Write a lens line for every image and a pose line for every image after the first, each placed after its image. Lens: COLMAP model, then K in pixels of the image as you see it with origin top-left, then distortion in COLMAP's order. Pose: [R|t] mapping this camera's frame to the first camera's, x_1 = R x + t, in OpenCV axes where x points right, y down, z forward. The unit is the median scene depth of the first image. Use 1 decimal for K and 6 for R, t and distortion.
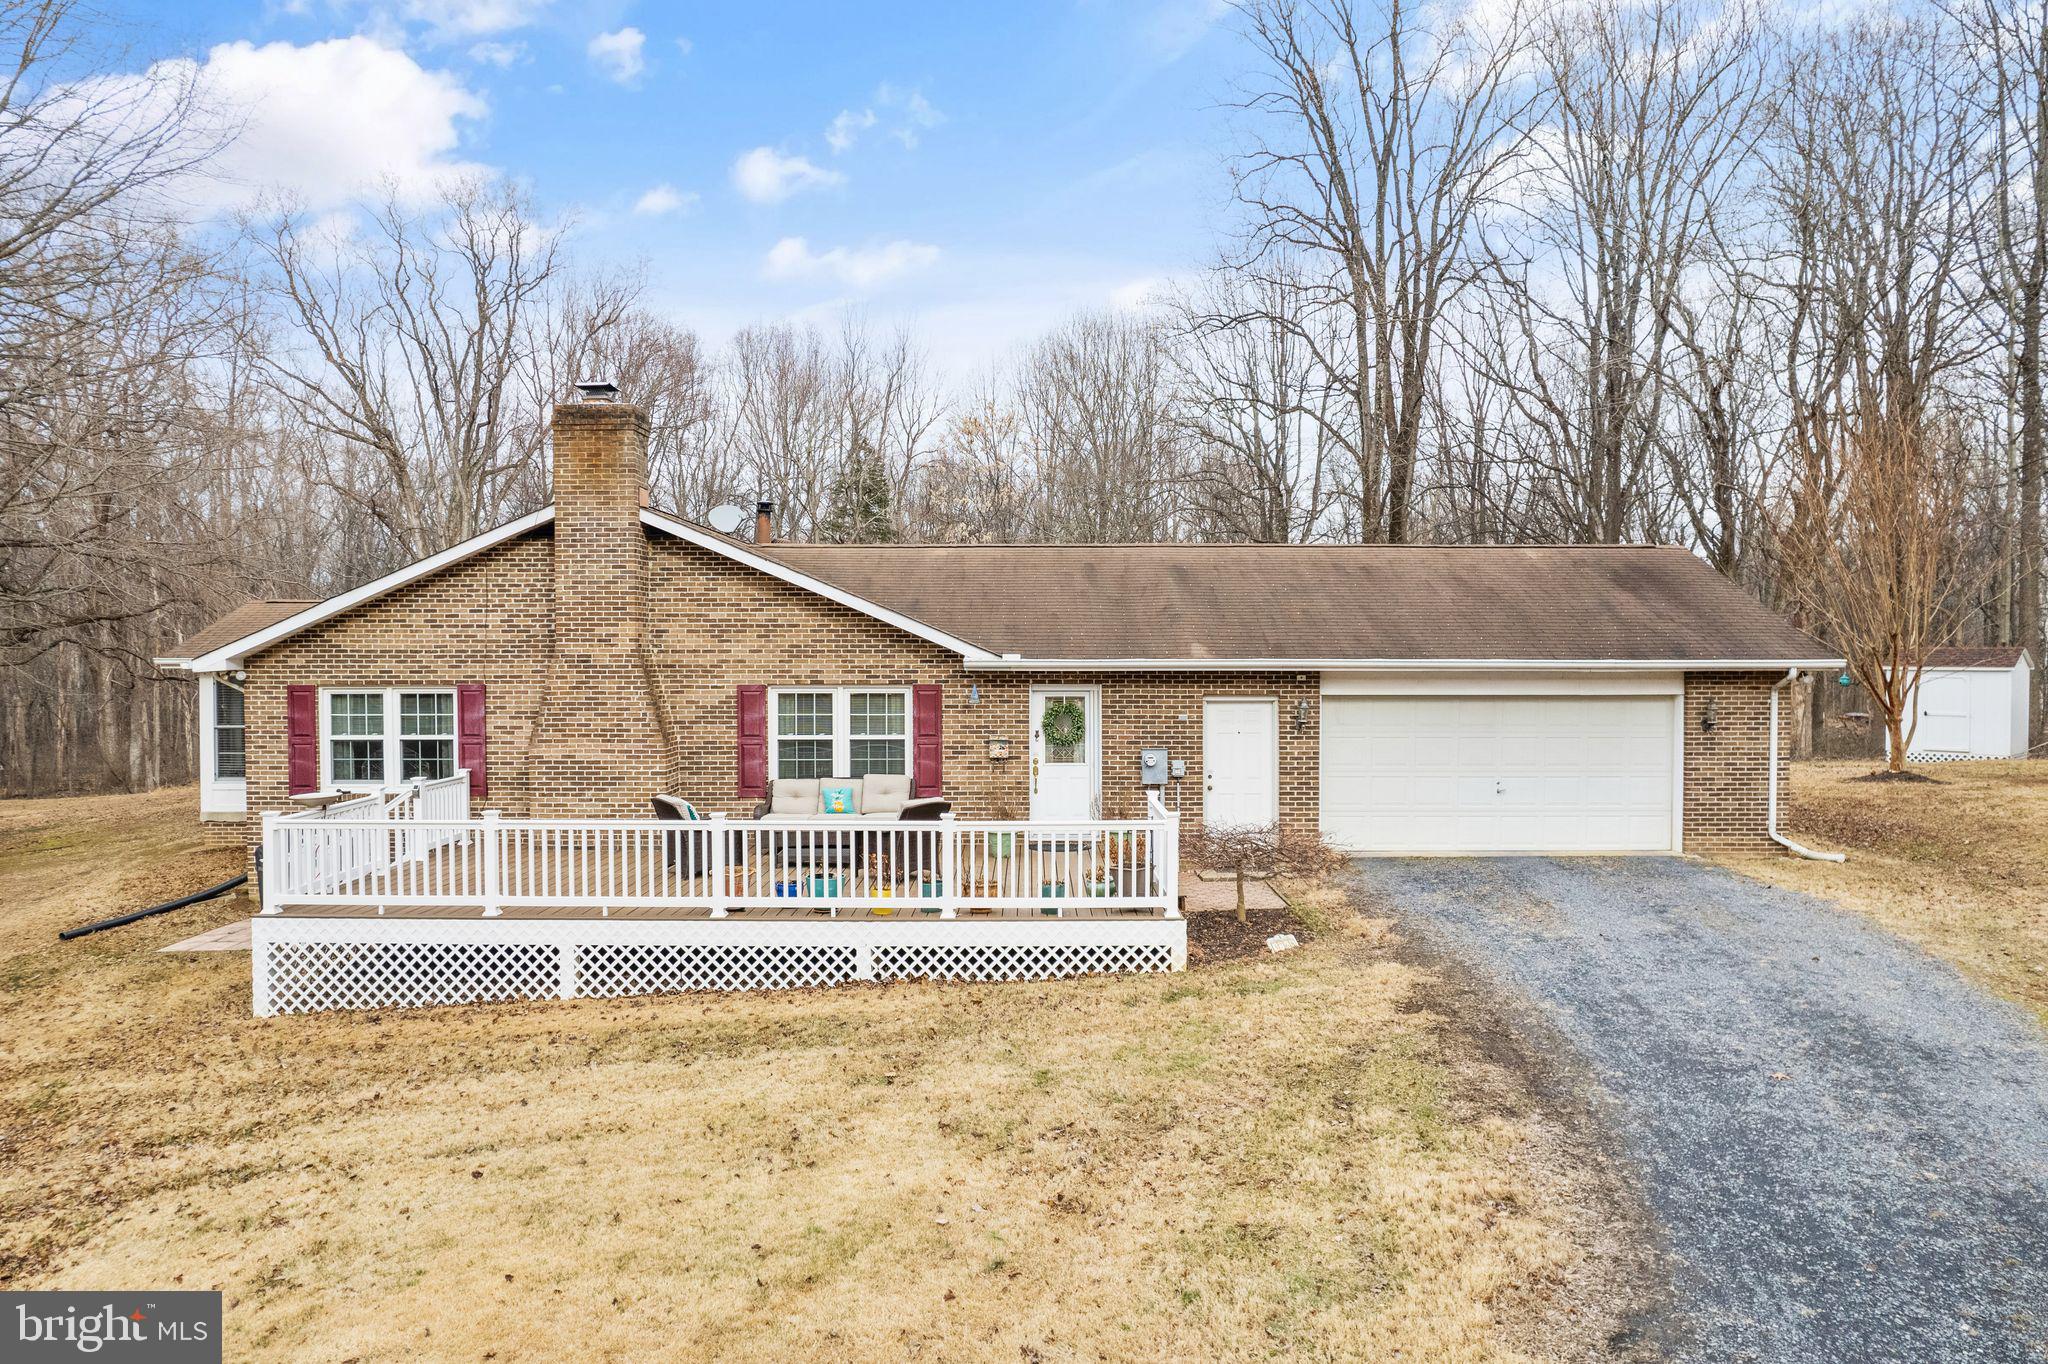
lens RADIAL K [[1395.3, 0, 1006.3], [0, 1395.3, 677.3], [0, 0, 1]] dist [-0.015433, 0.011114]
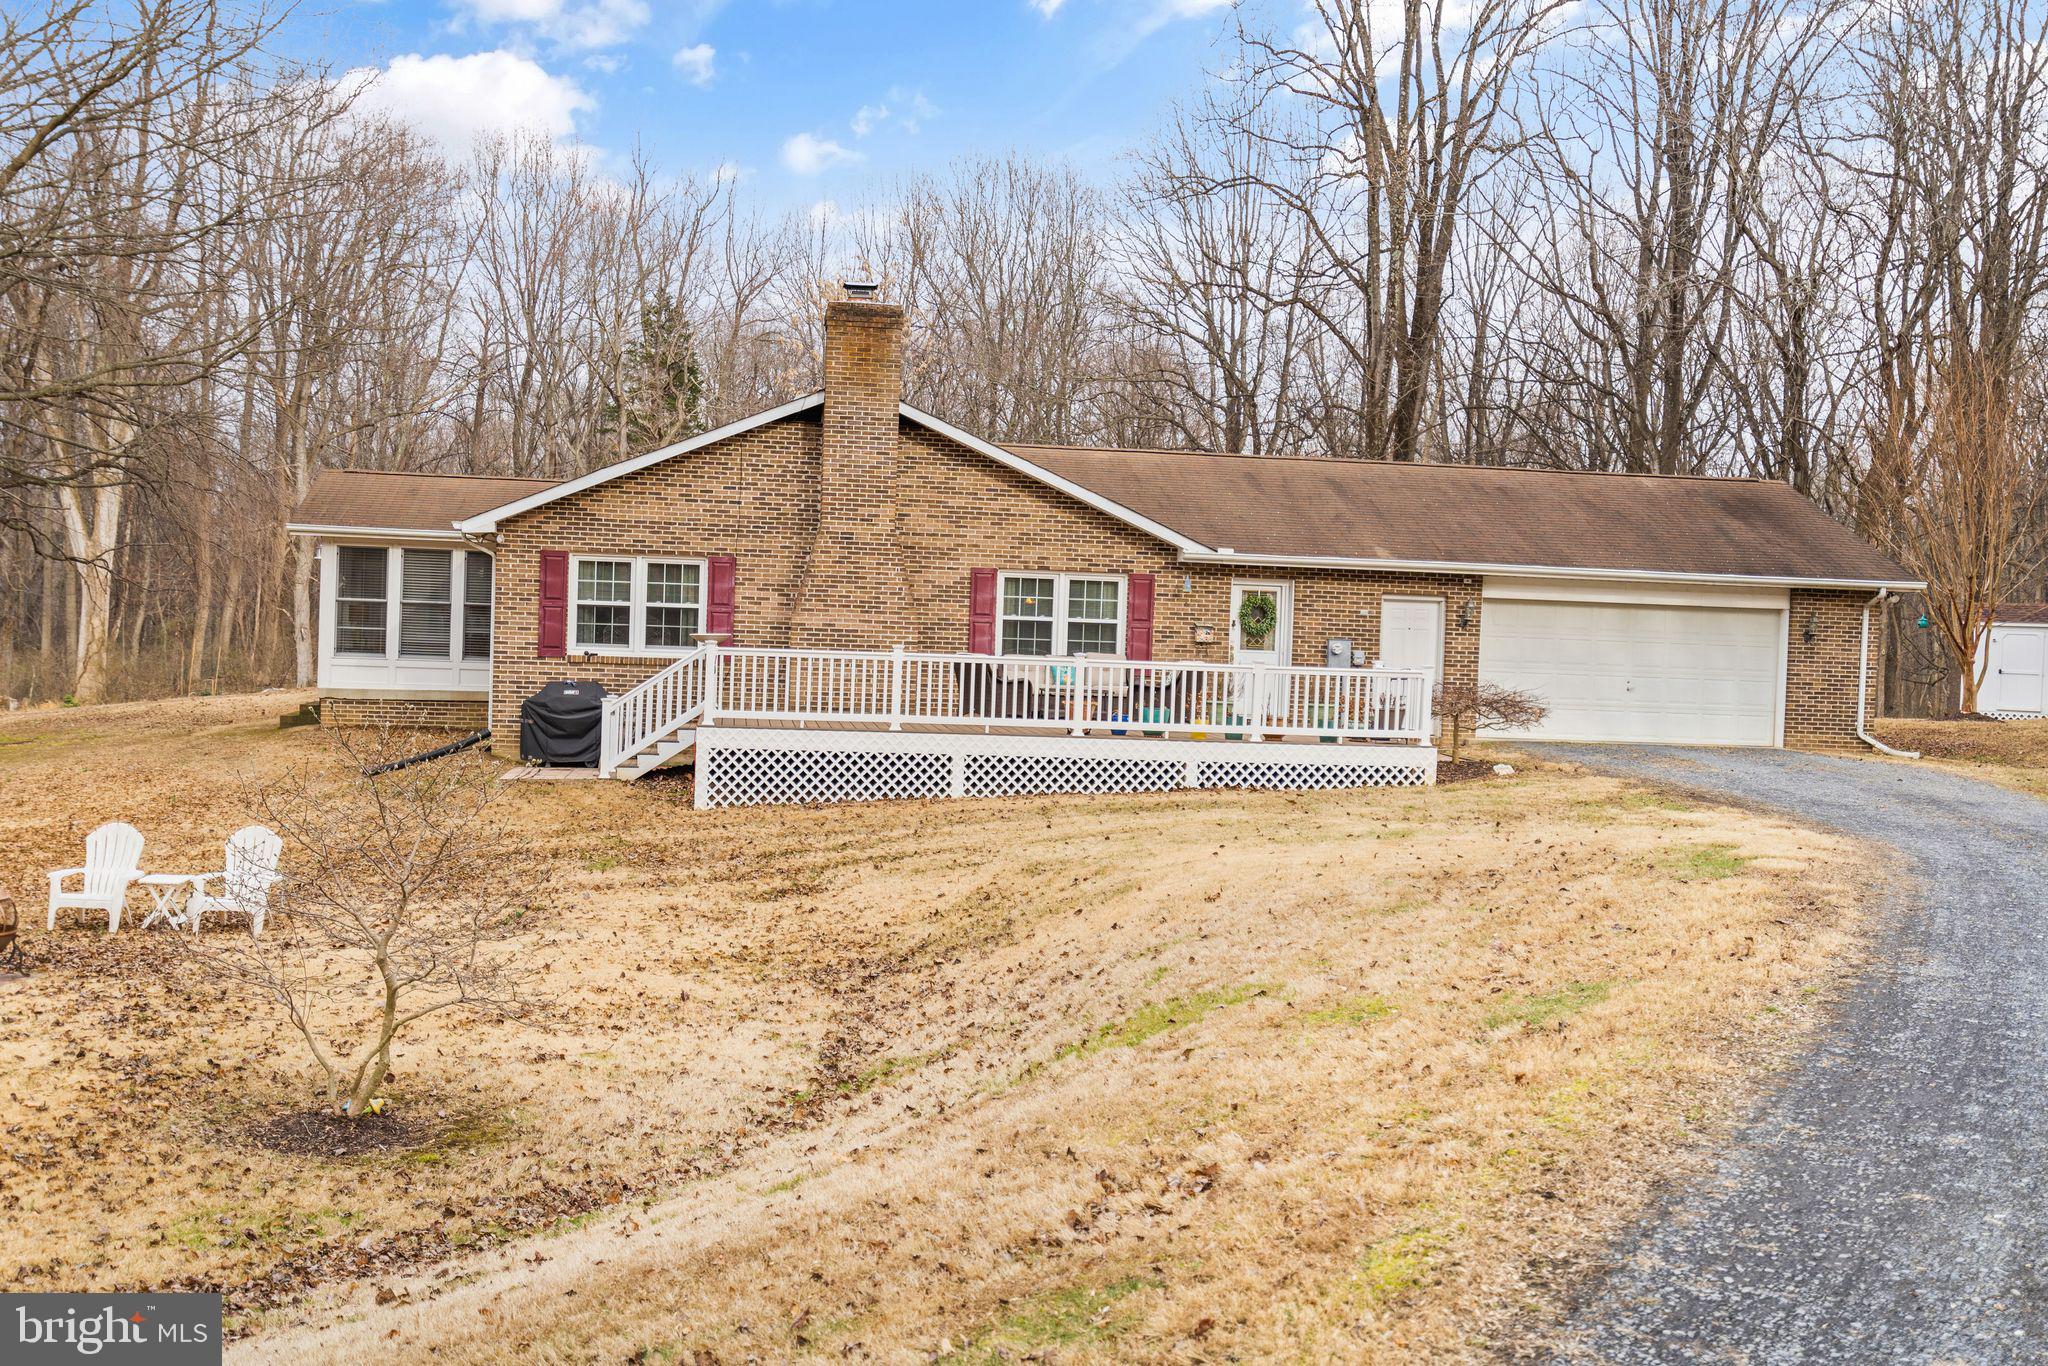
lens RADIAL K [[2150.3, 0, 1027.9], [0, 2150.3, 669.2], [0, 0, 1]] dist [0.092650, 0.000000]
pose [[0.987097, 0.033345, 0.156613, -0.409127], [-0.033842, 0.999427, 0.000511, 0.082579], [-0.156507, -0.005804, 0.987660, -0.667425]]
